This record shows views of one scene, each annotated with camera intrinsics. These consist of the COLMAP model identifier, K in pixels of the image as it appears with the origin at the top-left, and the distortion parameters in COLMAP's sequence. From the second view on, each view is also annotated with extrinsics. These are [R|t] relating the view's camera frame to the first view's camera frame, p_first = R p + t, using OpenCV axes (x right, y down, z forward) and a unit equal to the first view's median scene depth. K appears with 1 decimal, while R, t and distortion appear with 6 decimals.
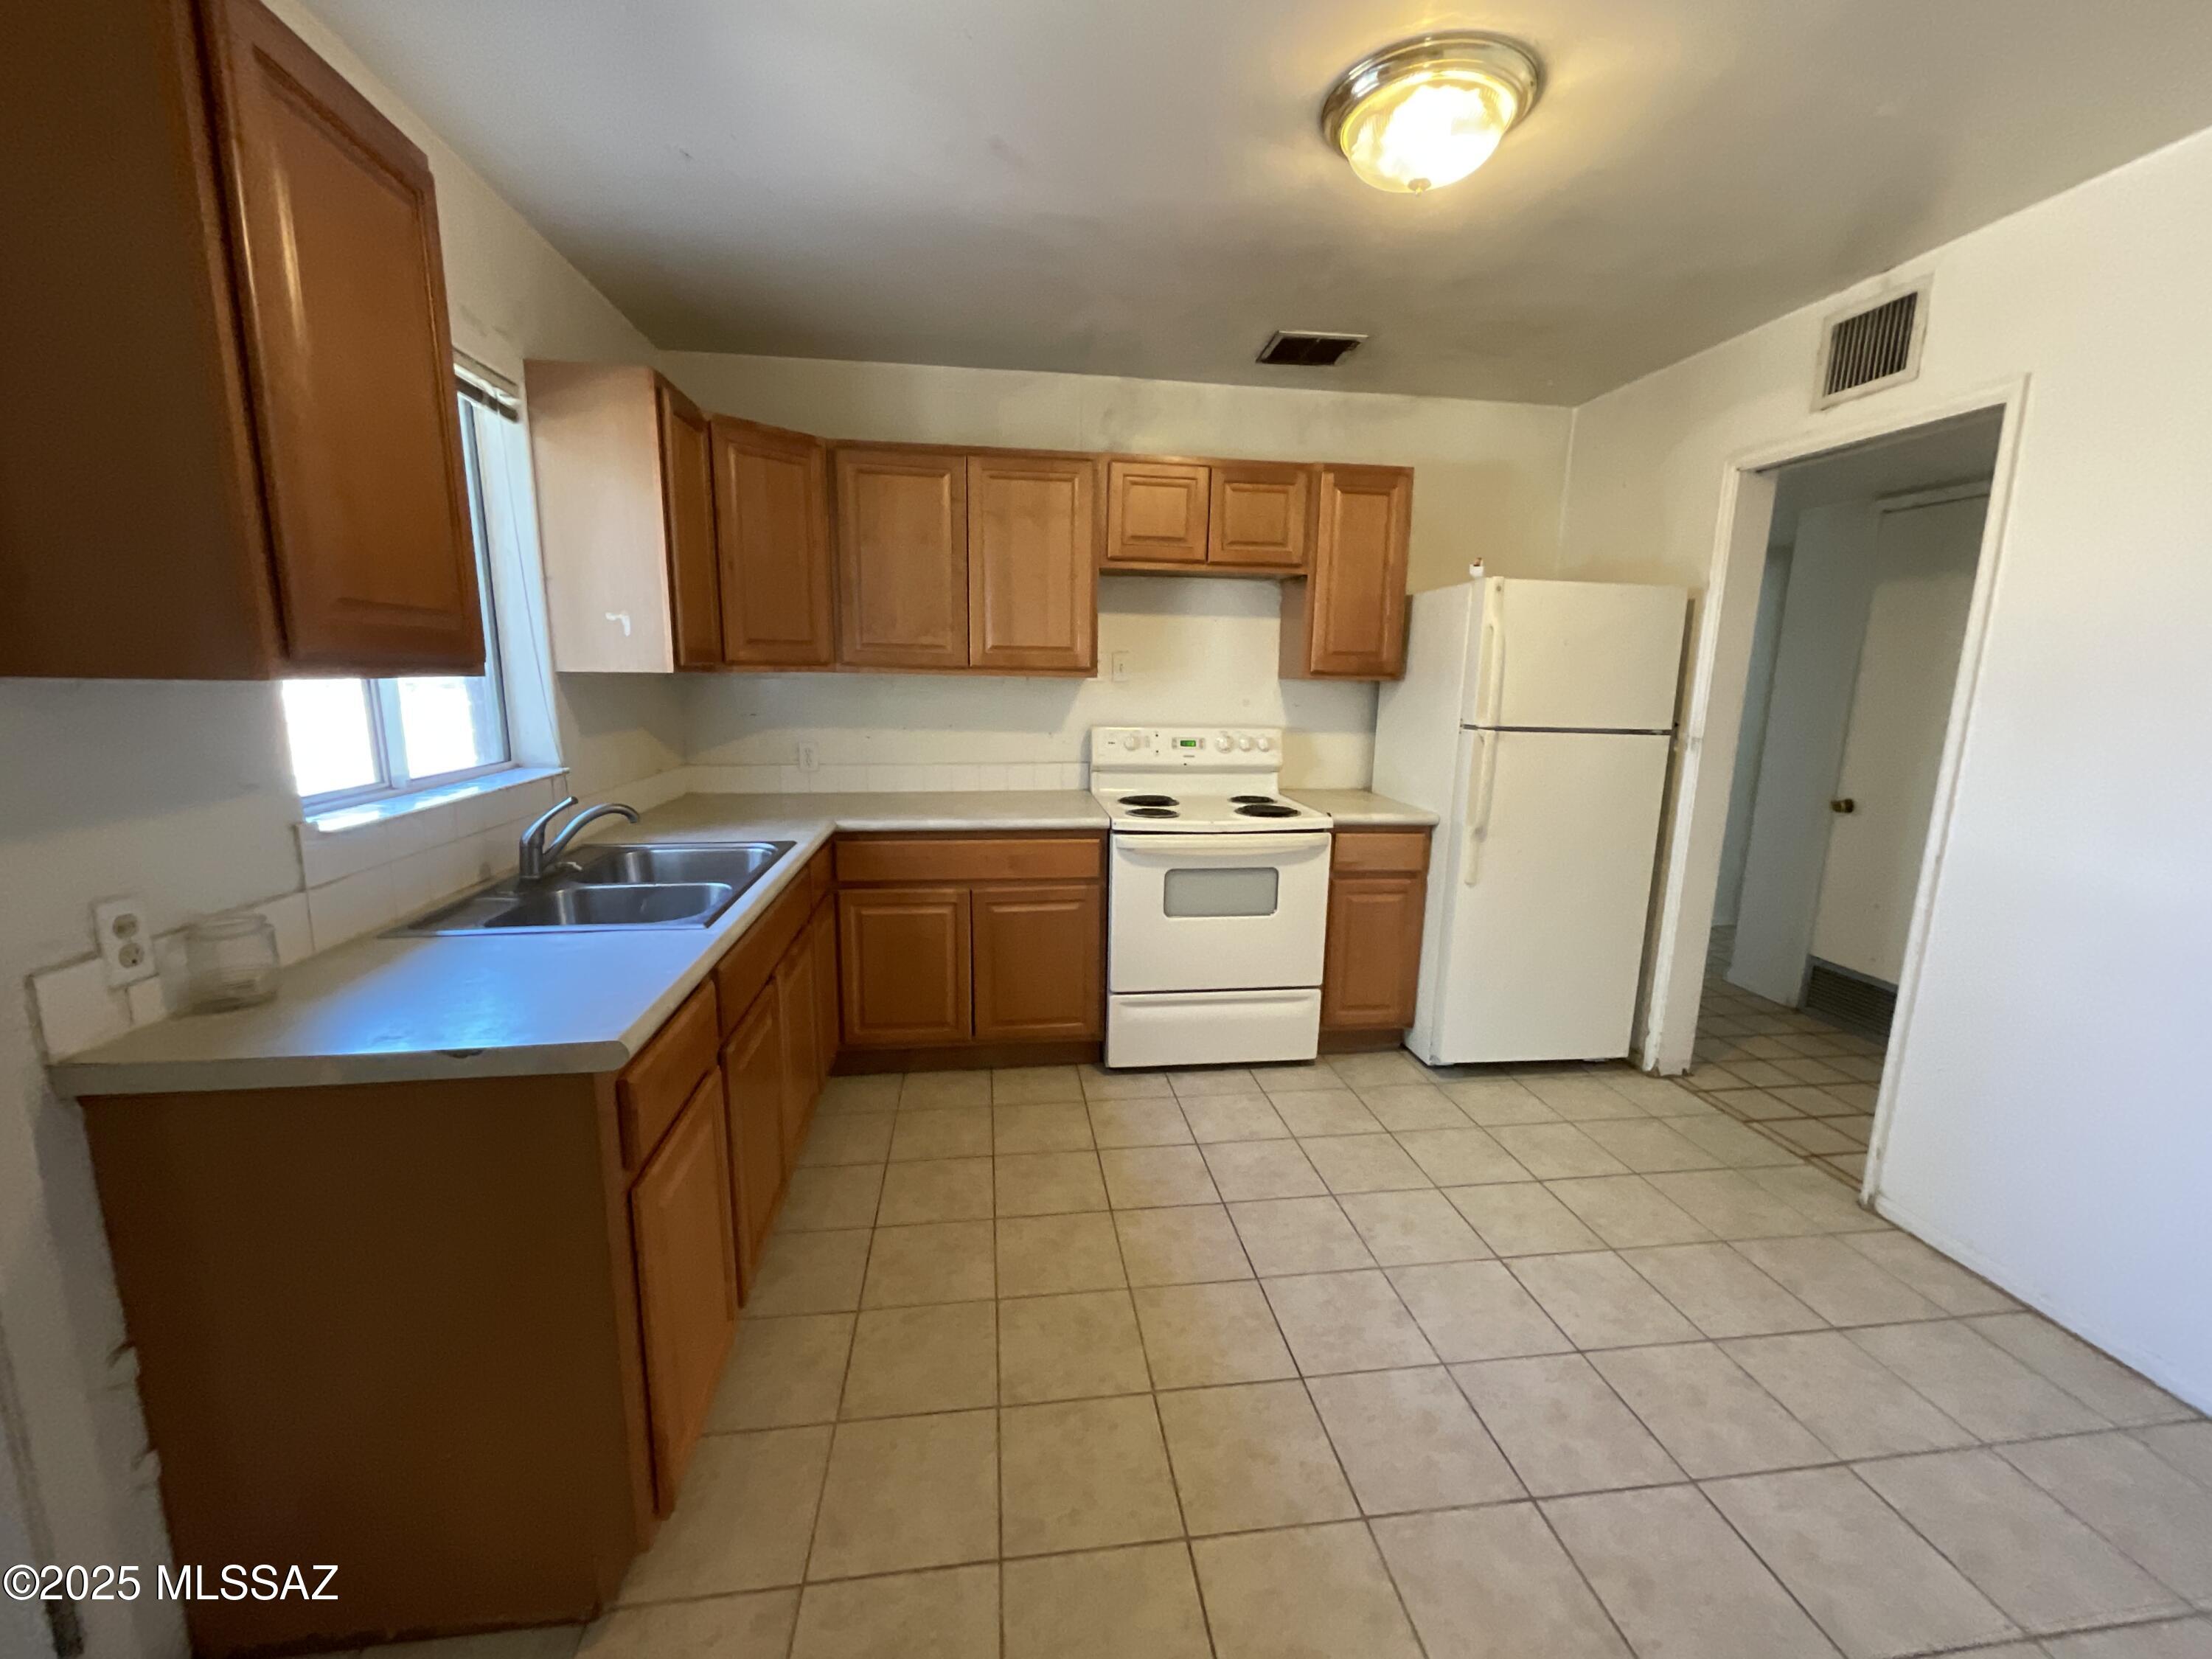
lens RADIAL K [[892.5, 0, 1102.9], [0, 892.5, 840.2], [0, 0, 1]] dist [-0.001649, 0.001322]
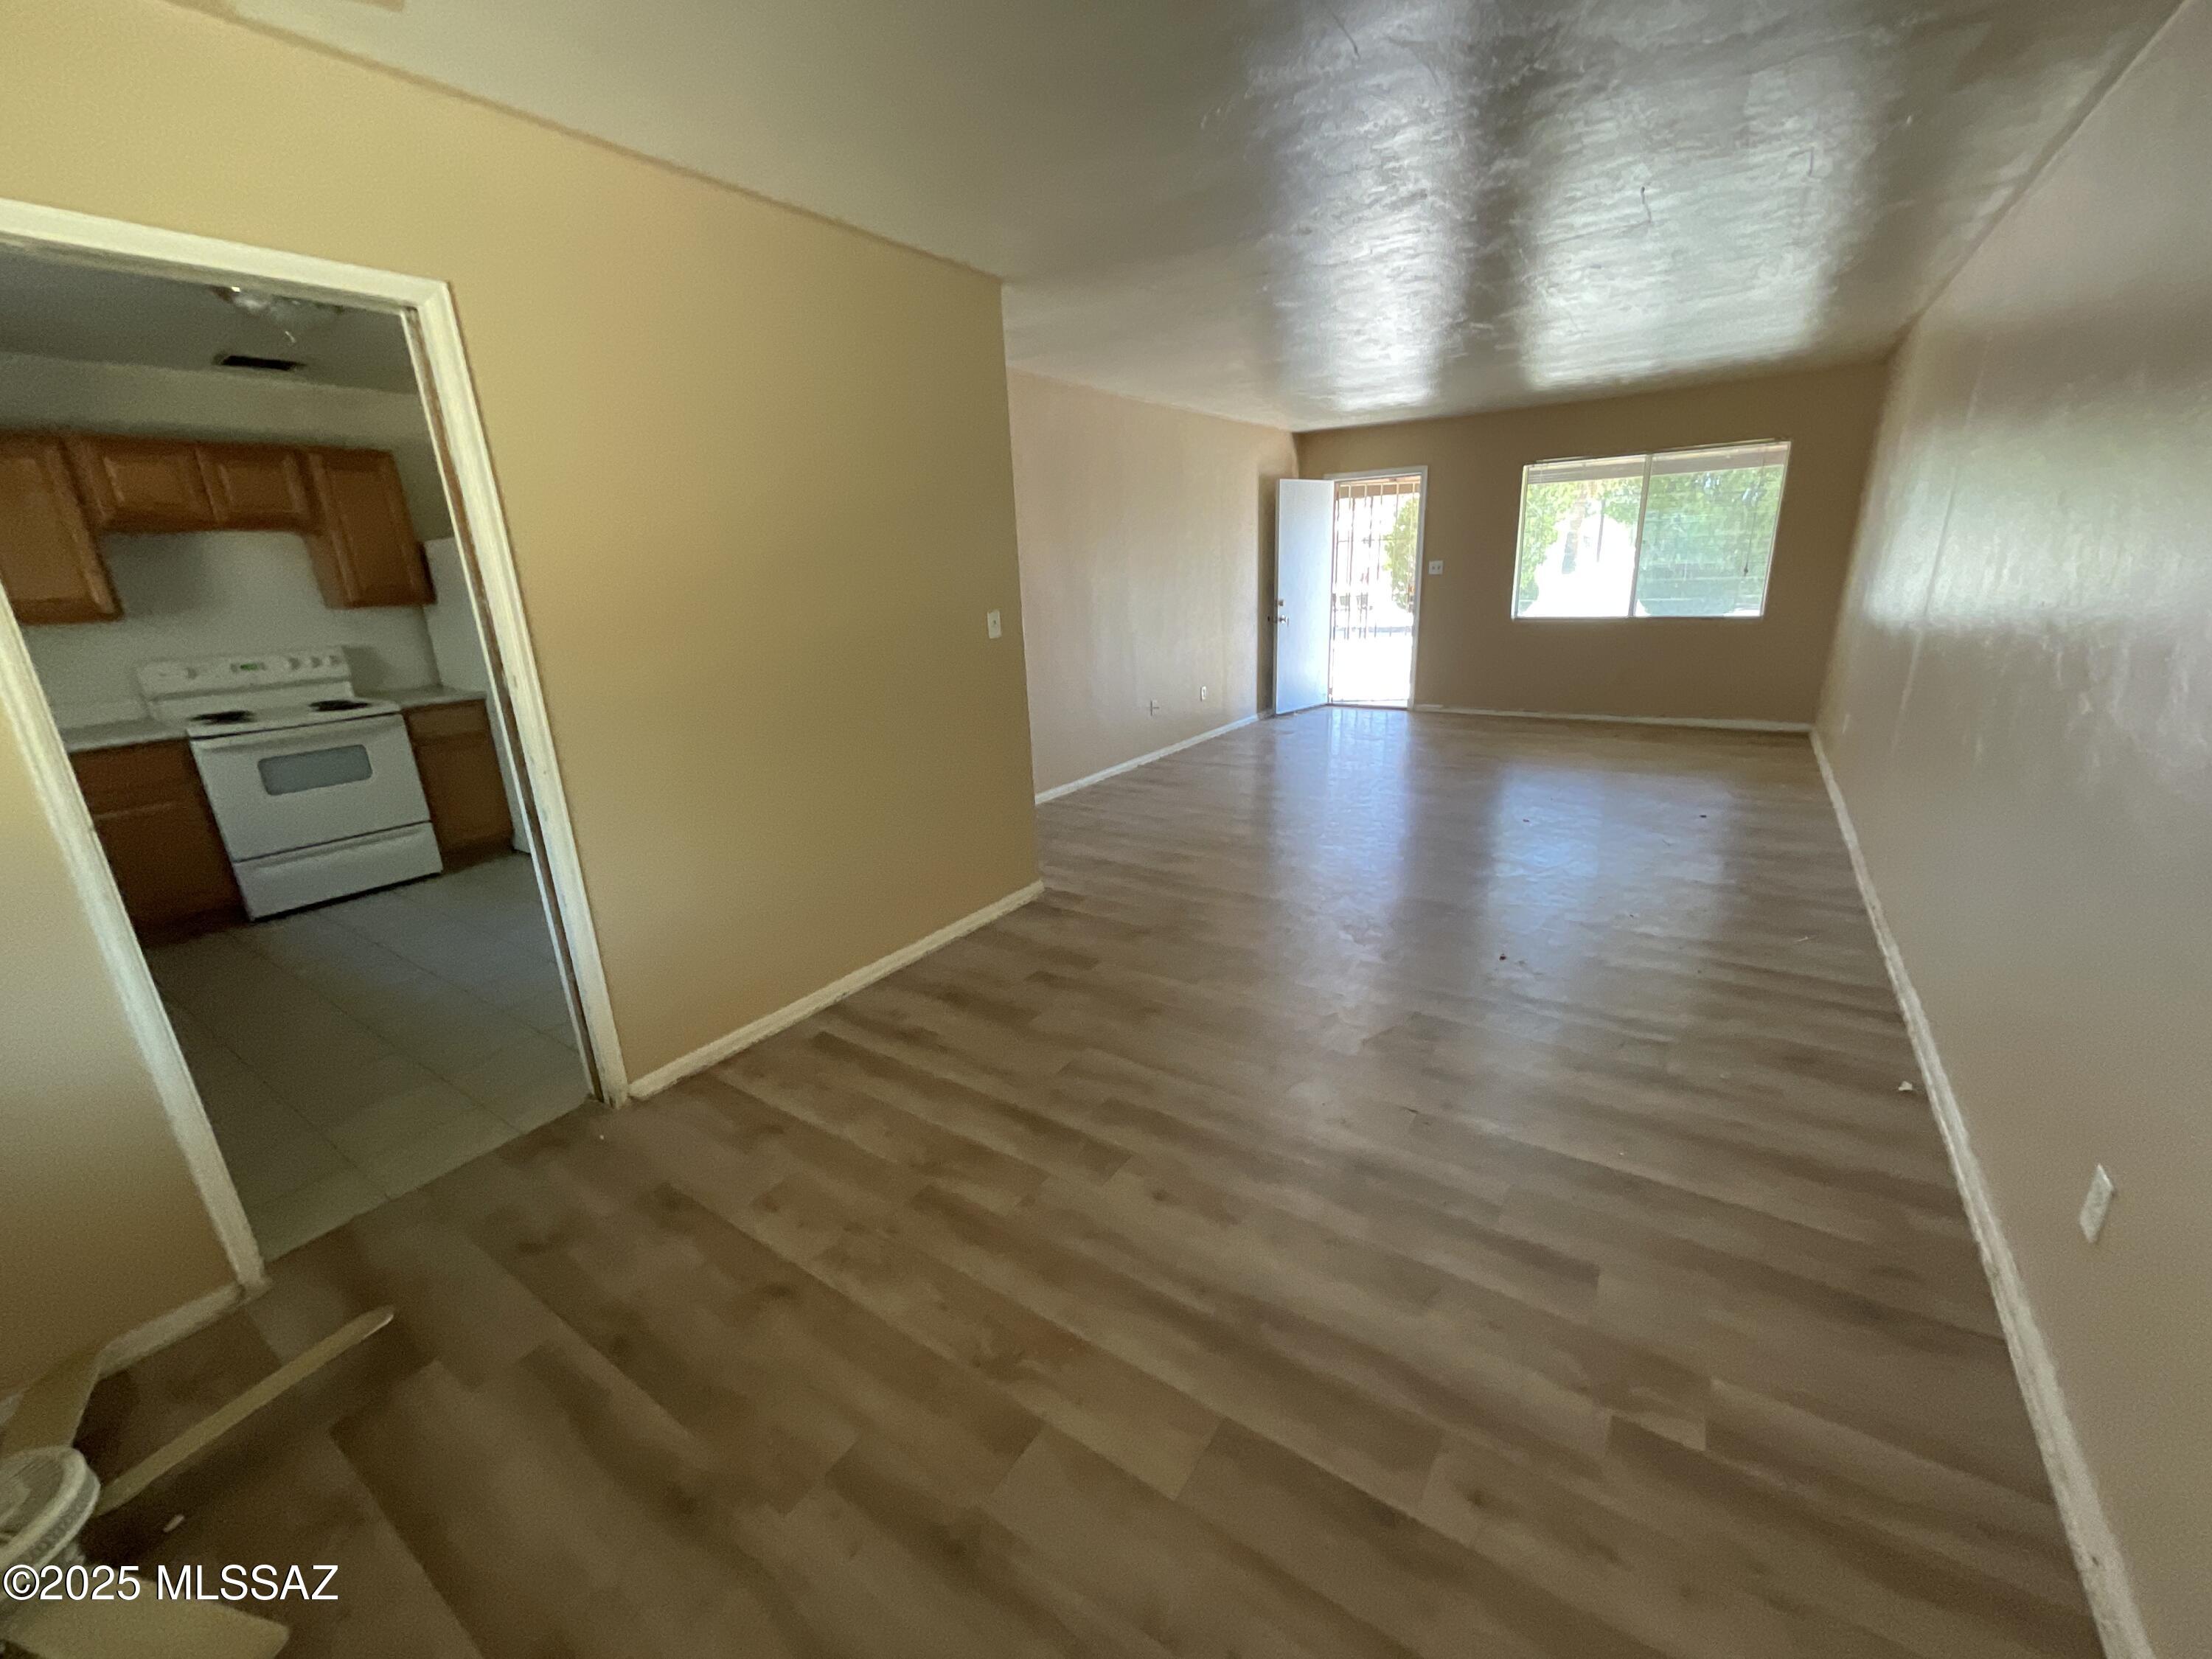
lens RADIAL K [[892.5, 0, 1114.4], [0, 892.5, 832.6], [0, 0, 1]] dist [-0.001649, 0.001322]
pose [[0.673163, -0.257983, 0.693035, -0.018239], [0.186803, 0.966103, 0.178185, 0.136167], [-0.715511, 0.009513, 0.698536, -0.845098]]
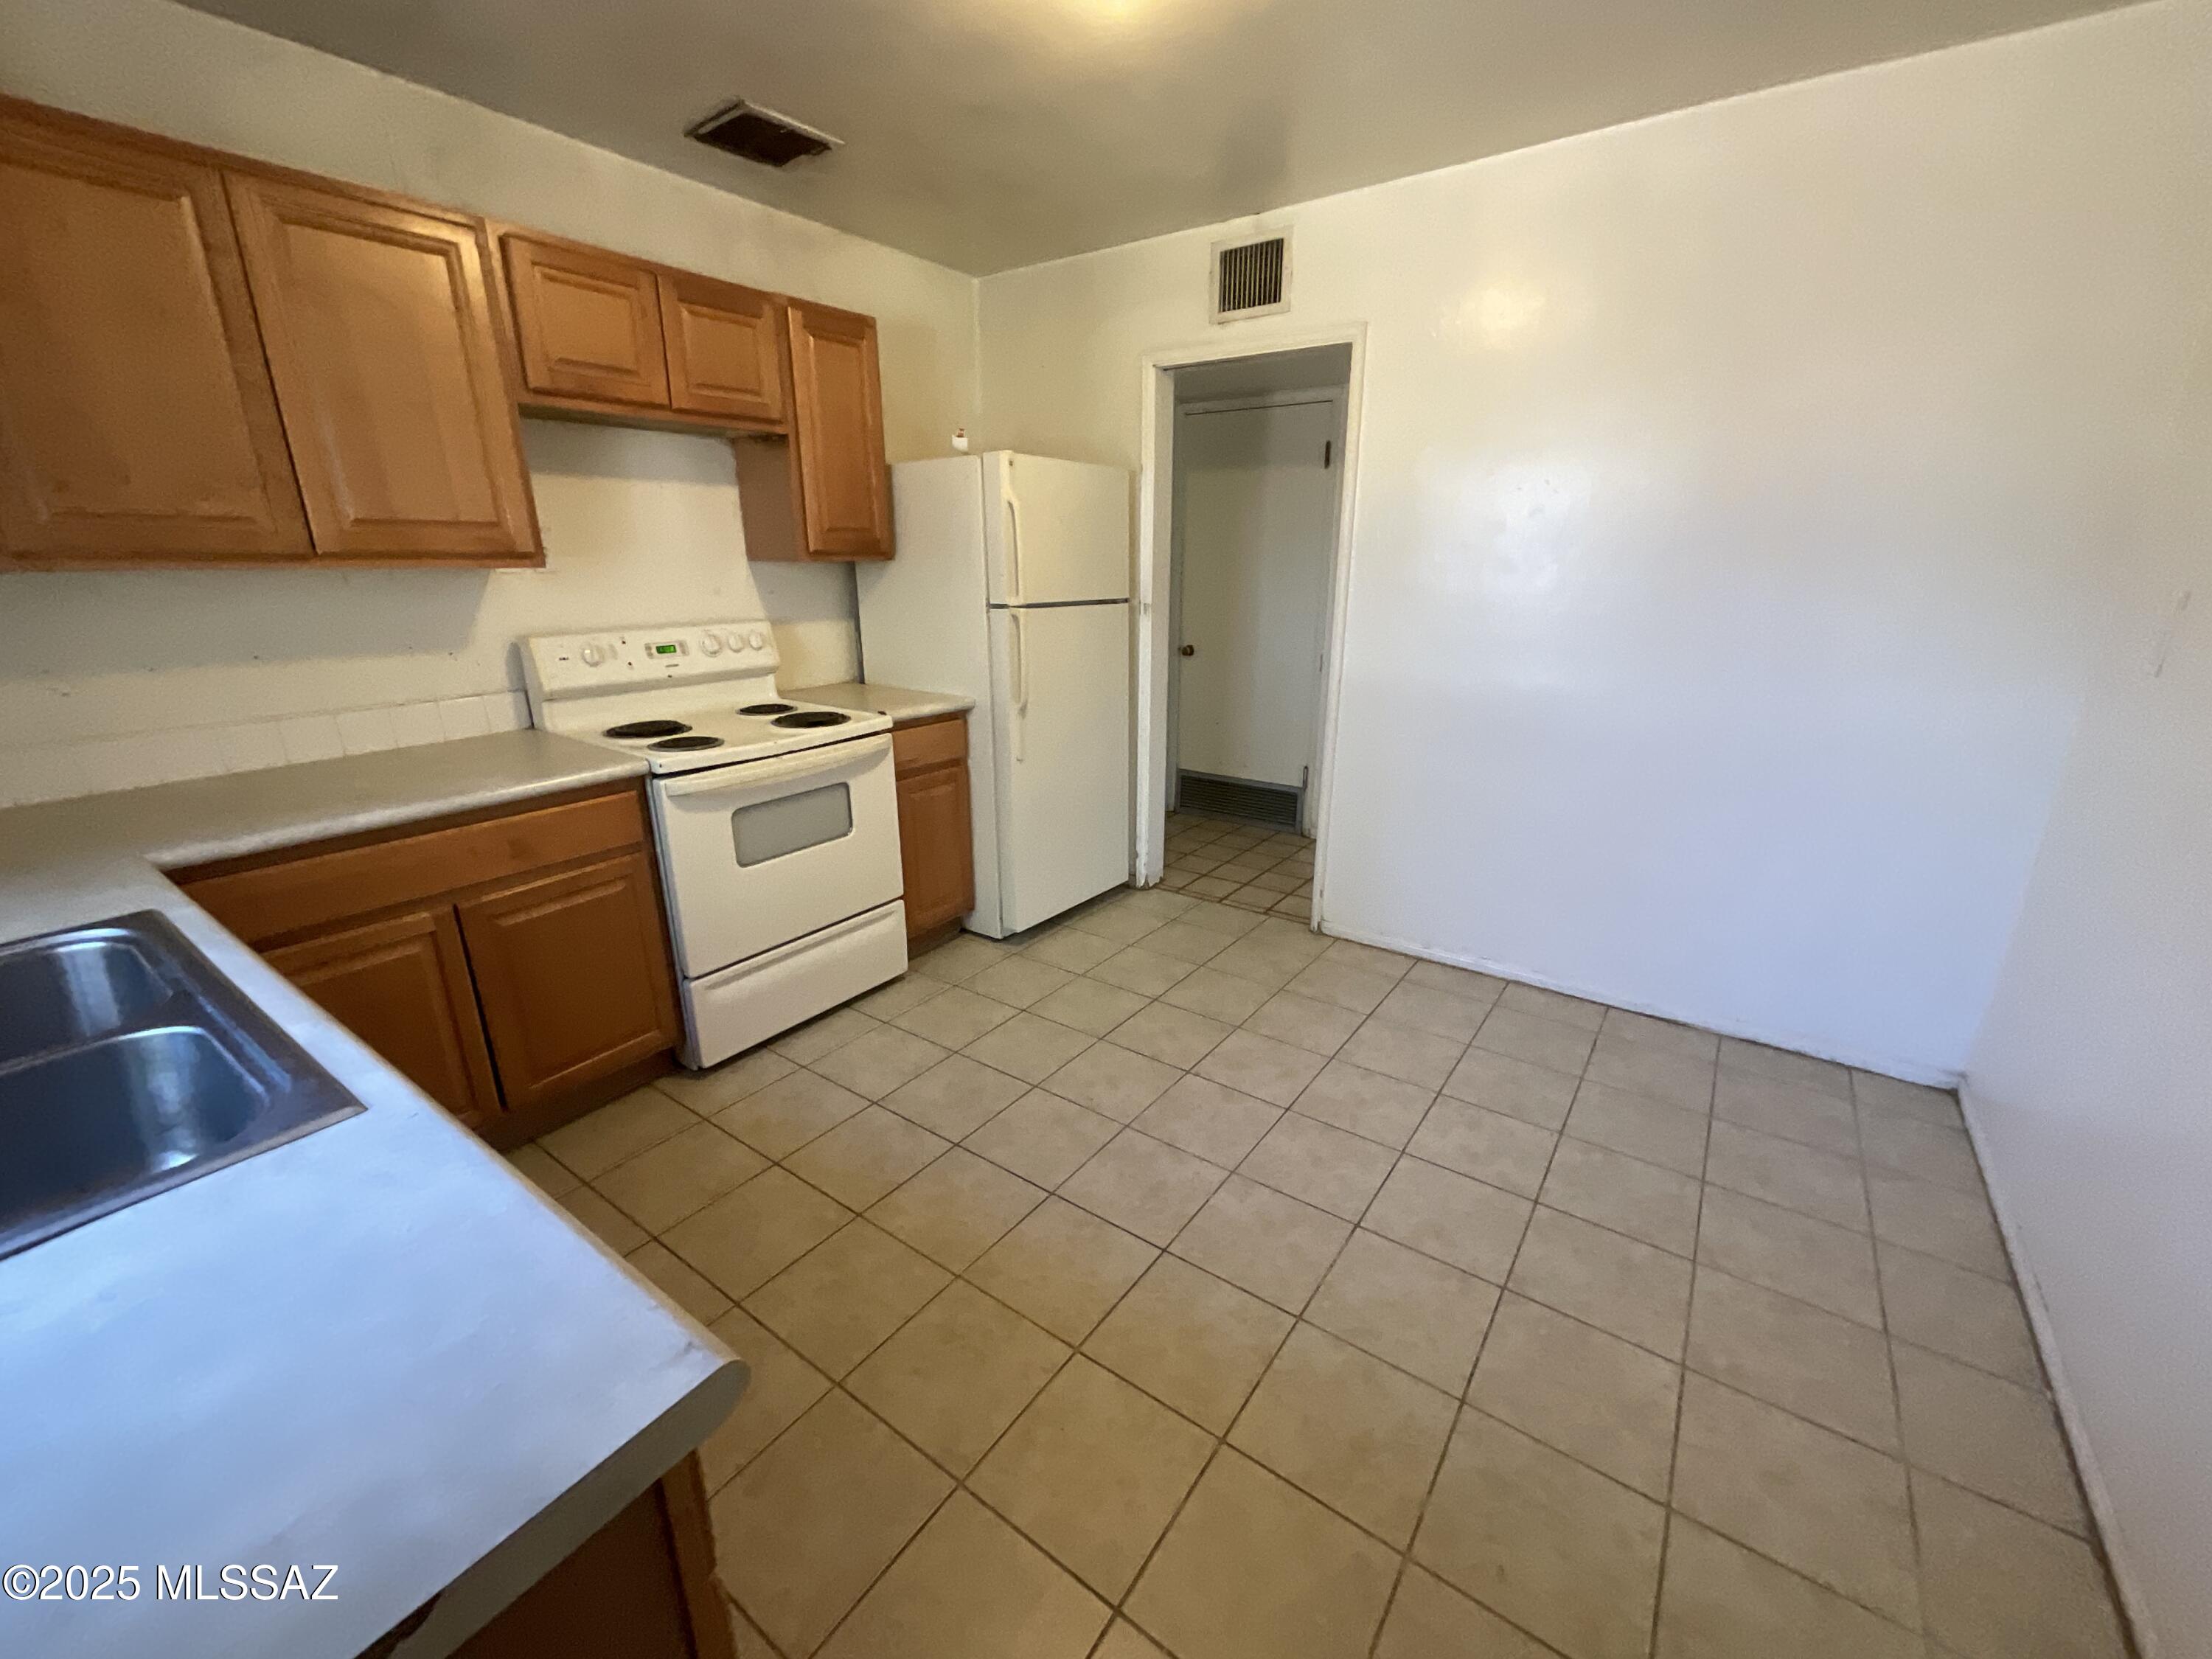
lens RADIAL K [[892.5, 0, 1102.3], [0, 892.5, 838.8], [0, 0, 1]] dist [-0.001649, 0.001322]
pose [[0.682685, -0.240242, 0.690091, -0.255172], [0.148527, 0.970315, 0.190864, -0.045000], [-0.715459, -0.027803, 0.698102, 0.195854]]
